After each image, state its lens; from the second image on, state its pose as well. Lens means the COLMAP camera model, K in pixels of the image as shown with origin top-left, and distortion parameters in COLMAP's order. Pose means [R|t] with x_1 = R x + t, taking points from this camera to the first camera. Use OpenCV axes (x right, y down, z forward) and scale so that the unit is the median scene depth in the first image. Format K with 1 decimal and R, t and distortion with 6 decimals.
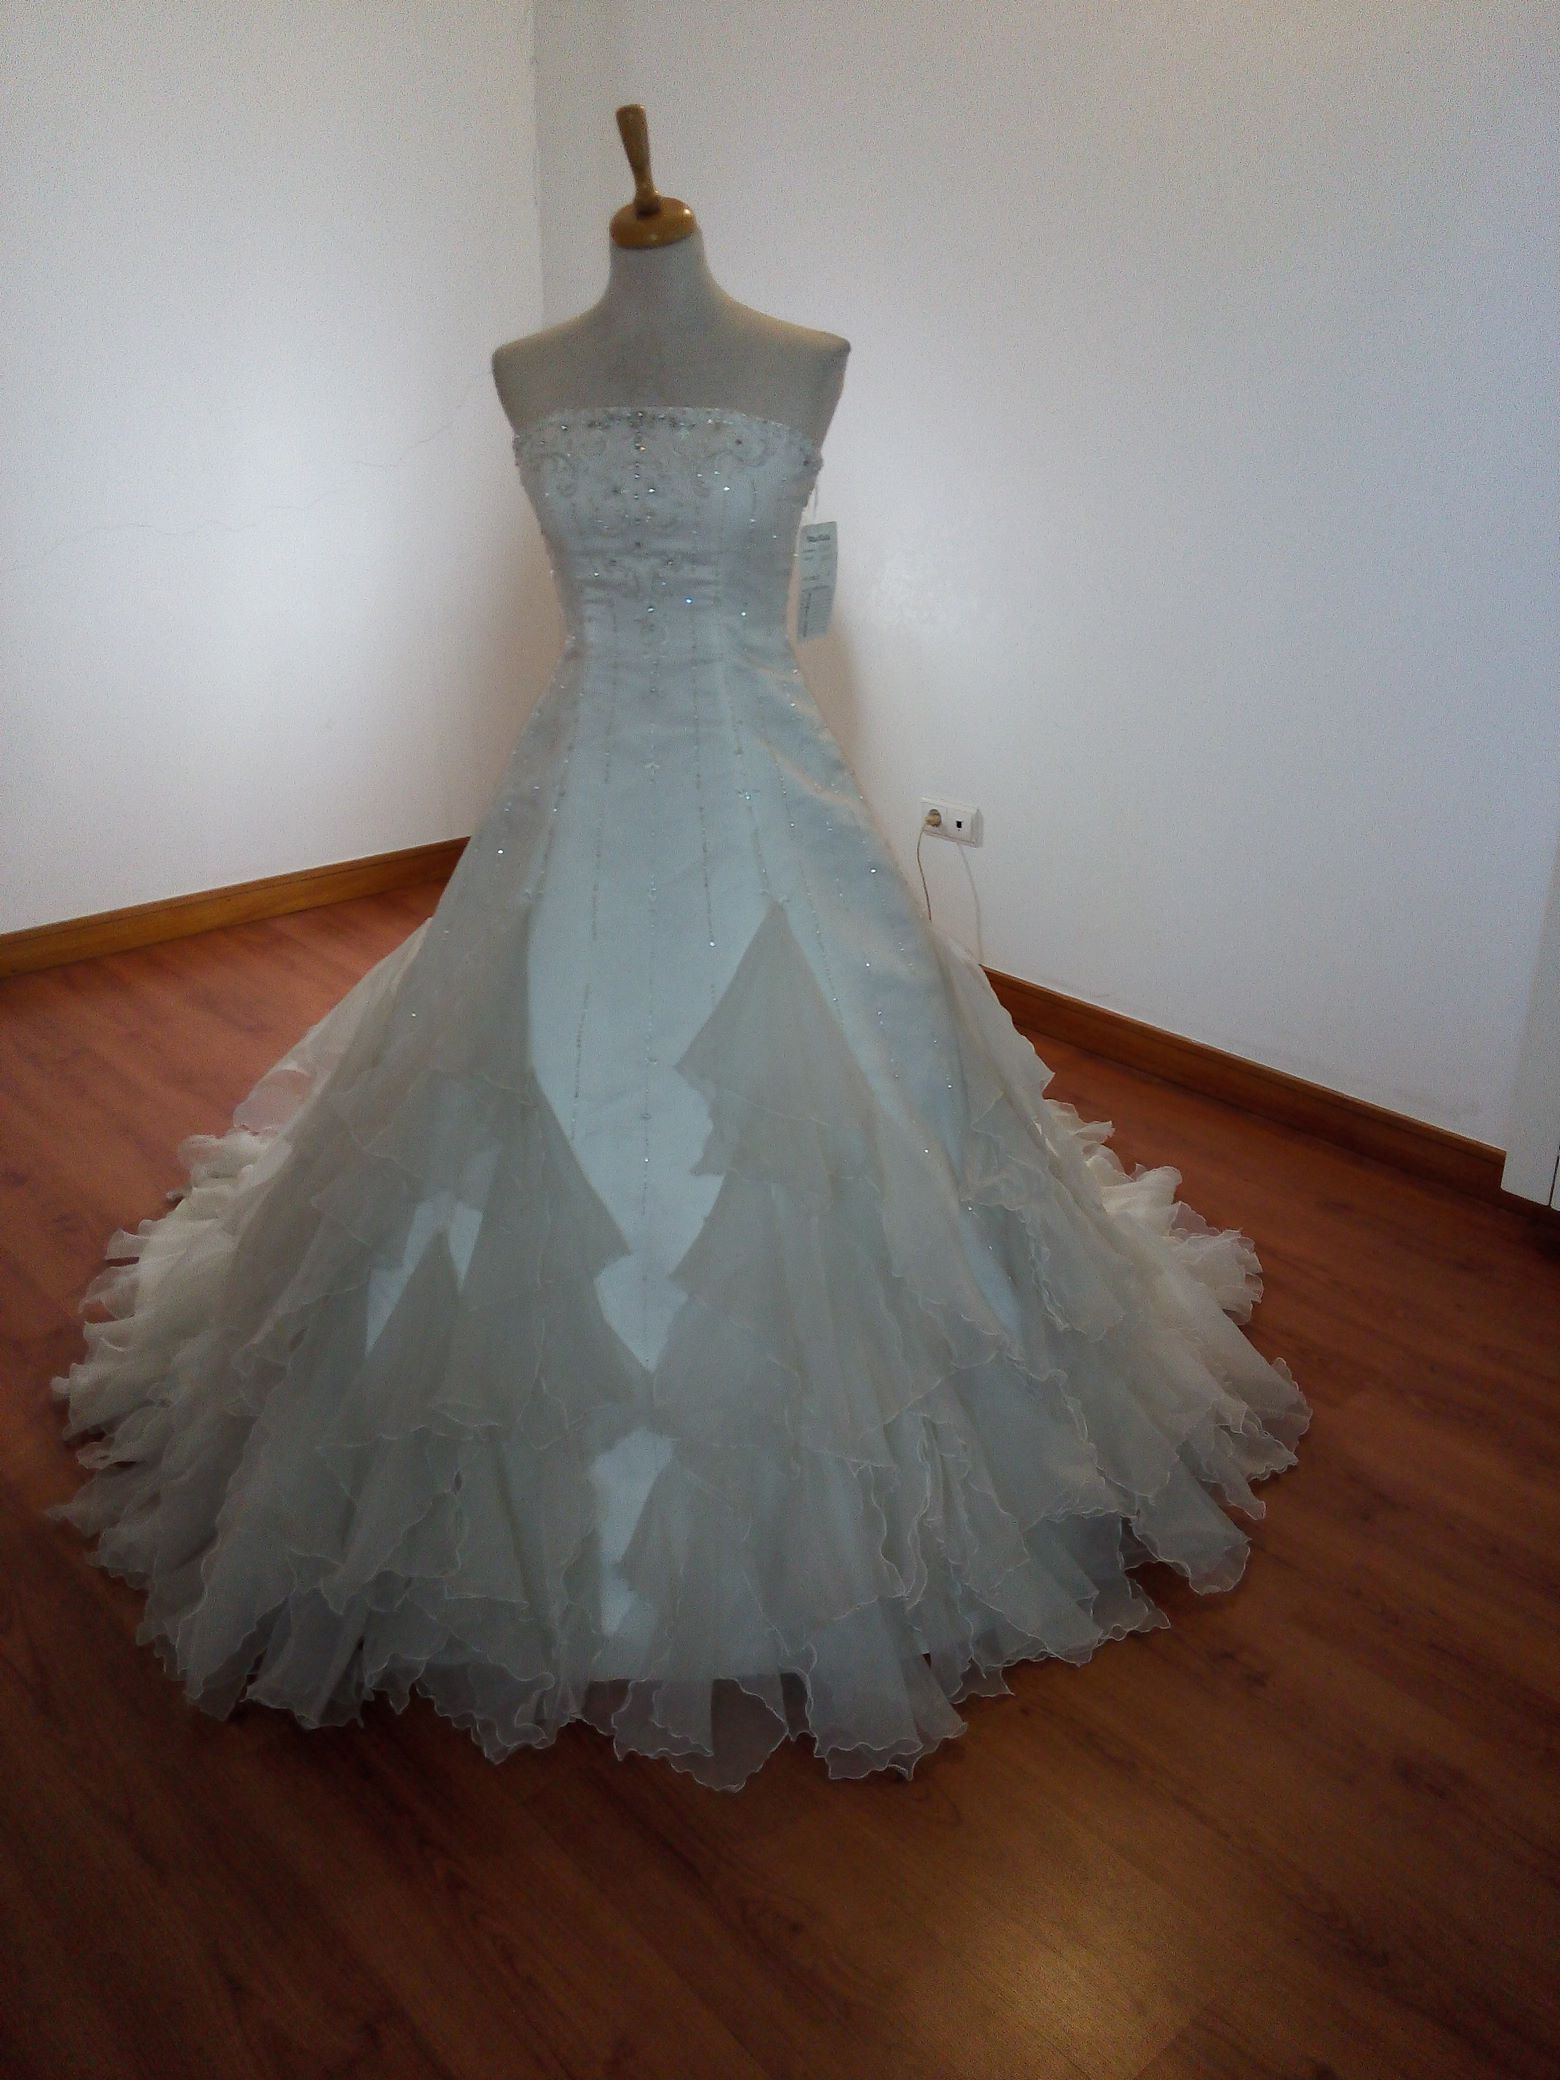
lens RADIAL K [[1698.5, 0, 798.5], [0, 1698.5, 1035.6], [0, 0, 1]] dist [0.110909, -0.037455]
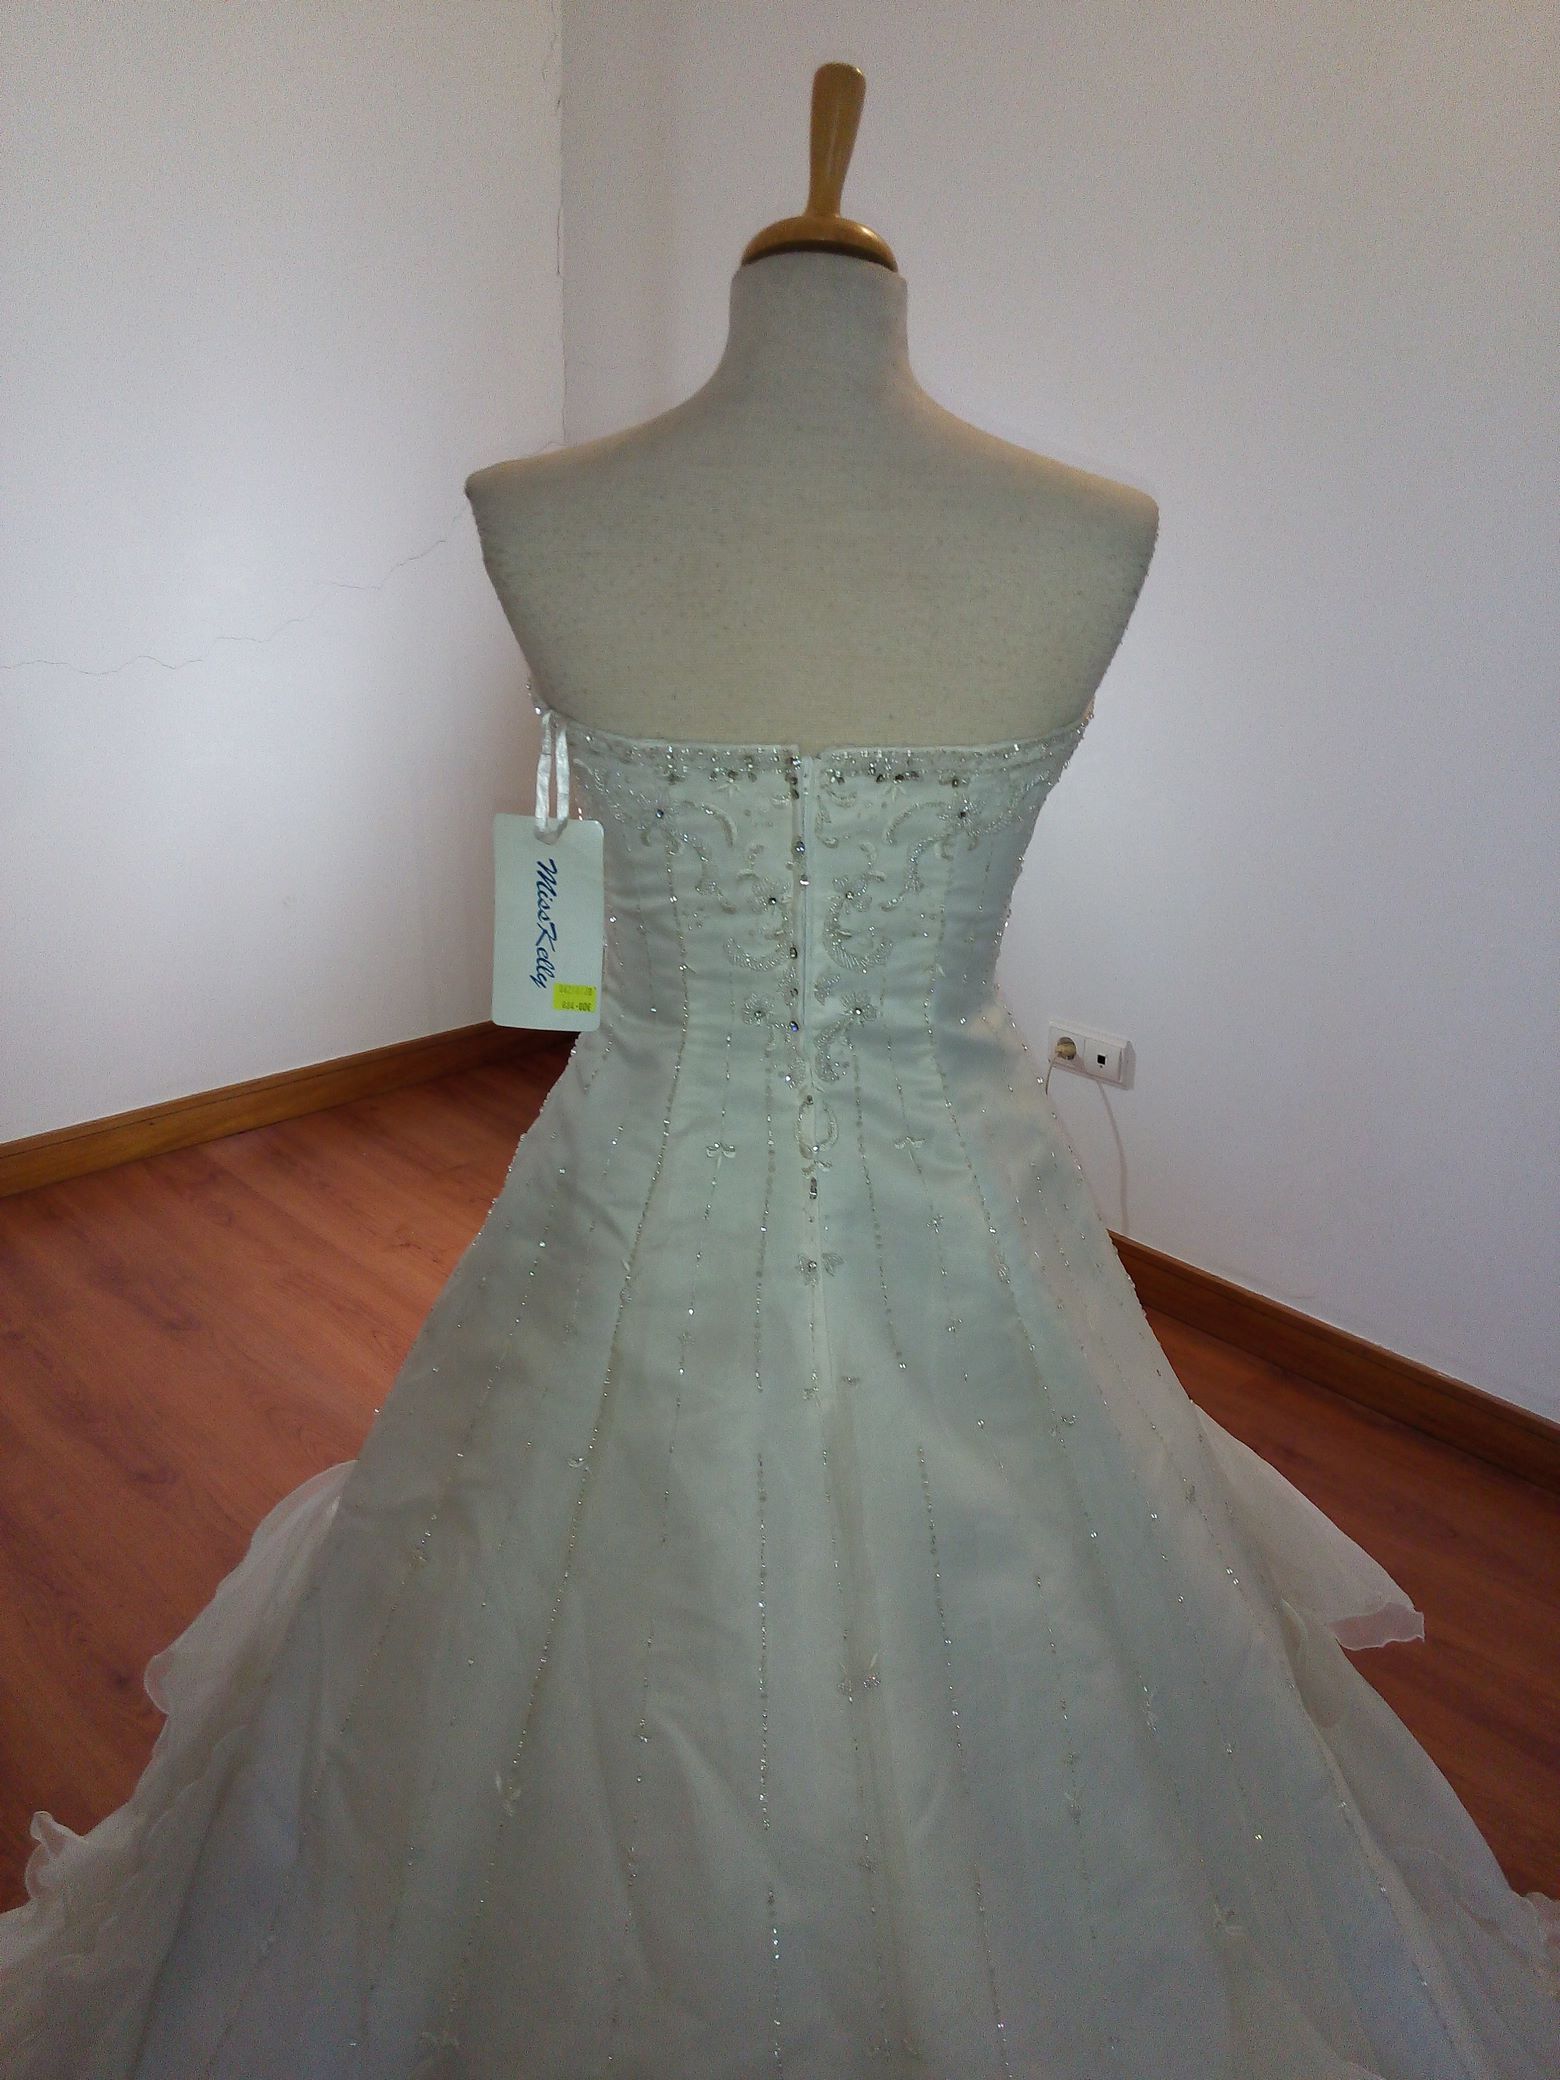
lens RADIAL K [[1698.5, 0, 791.9], [0, 1698.5, 1046.4], [0, 0, 1]] dist [0.110909, -0.037455]
pose [[0.999640, 0.011121, 0.024407, -0.103856], [-0.010167, 0.999193, -0.038868, -0.156309], [-0.024820, 0.038606, 0.998946, 0.363521]]
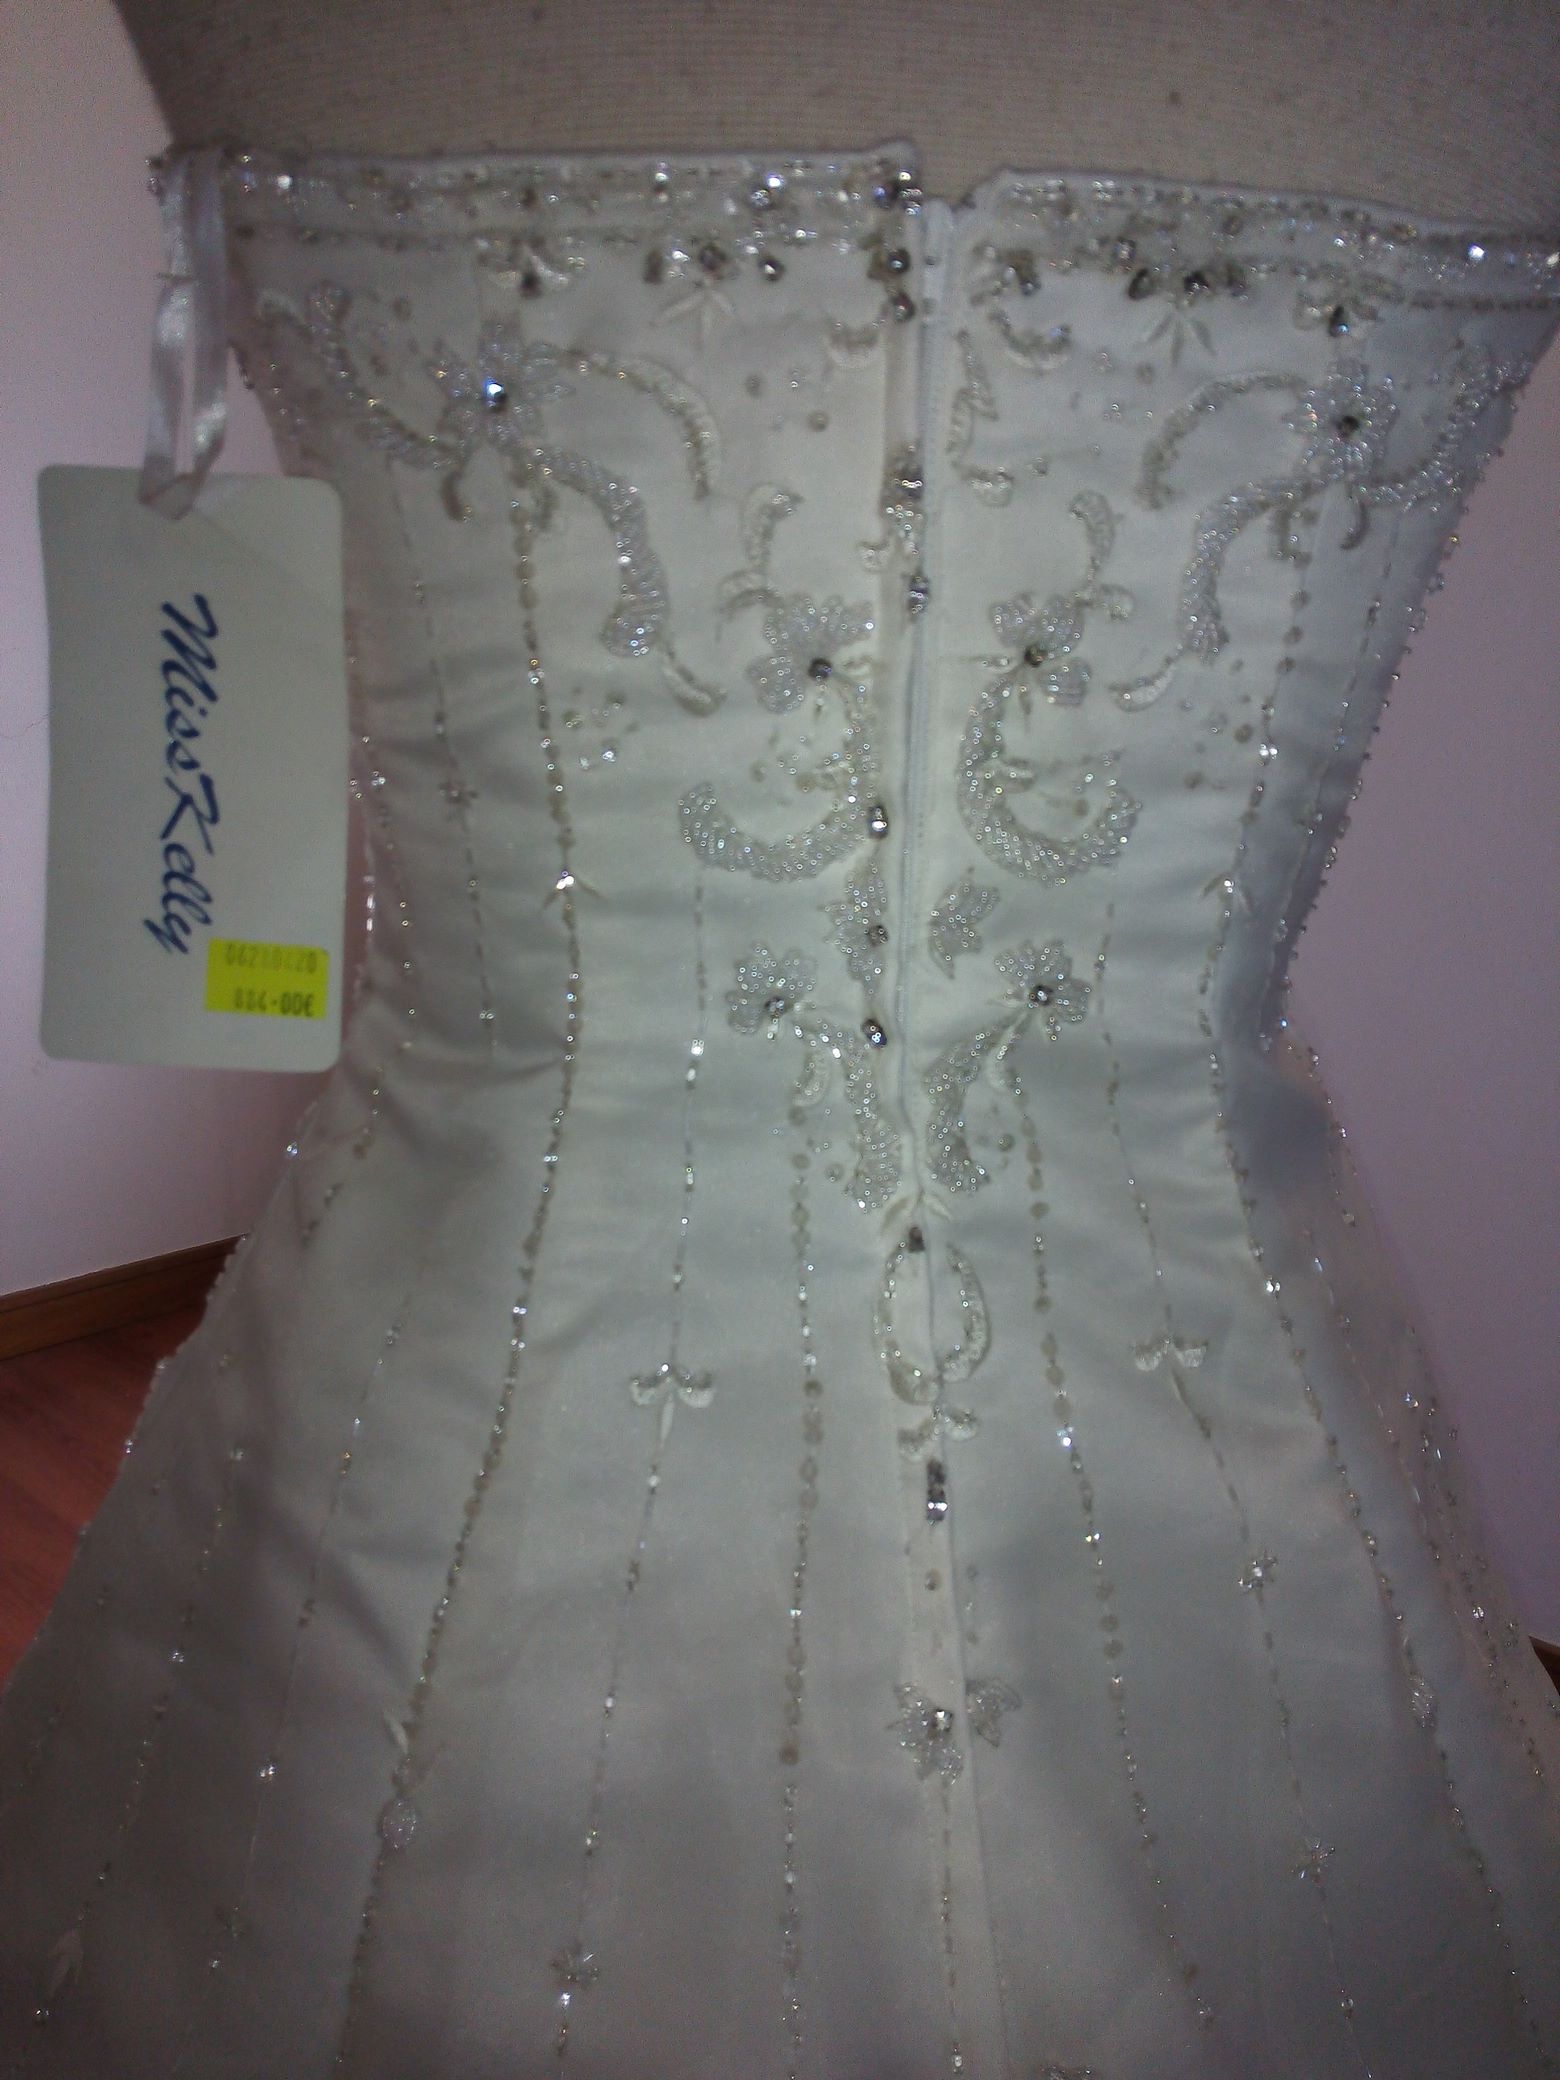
lens RADIAL K [[1698.5, 0, 795.7], [0, 1698.5, 1041.2], [0, 0, 1]] dist [0.110909, -0.037455]
pose [[0.994274, 0.005123, 0.106741, -0.117224], [0.012726, 0.986066, -0.165868, -0.151353], [-0.106103, 0.166277, 0.980354, 0.650126]]
